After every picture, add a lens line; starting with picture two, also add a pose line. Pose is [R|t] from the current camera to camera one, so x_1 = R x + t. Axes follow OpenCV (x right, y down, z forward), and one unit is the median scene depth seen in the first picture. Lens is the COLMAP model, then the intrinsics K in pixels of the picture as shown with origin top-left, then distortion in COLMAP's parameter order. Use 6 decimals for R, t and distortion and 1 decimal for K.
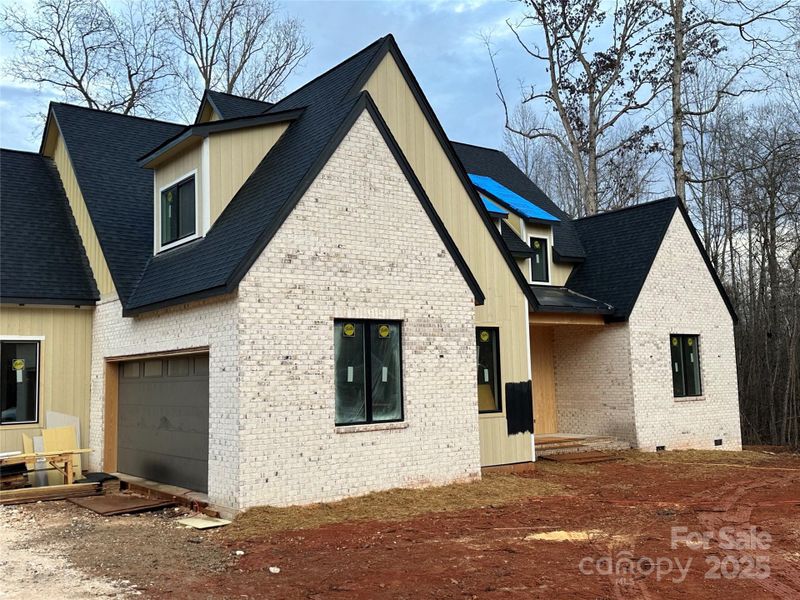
lens RADIAL K [[749.2, 0, 400.0], [0, 749.2, 300.0], [0, 0, 1]] dist [0.173569, -0.372698]
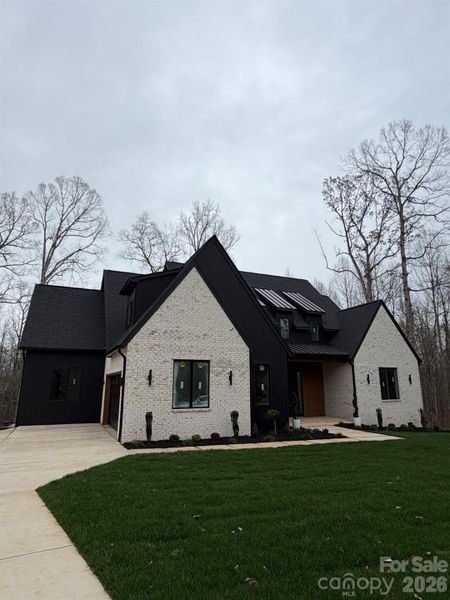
lens RADIAL K [[343.5, 0, 227.4], [0, 343.5, 303.2], [0, 0, 1]] dist [-0.005534, 0.000871]
pose [[0.975250, -0.026343, -0.219530, 0.259593], [-0.002130, 0.991712, -0.128466, -0.008904], [0.221095, 0.125754, 0.967111, 0.024558]]
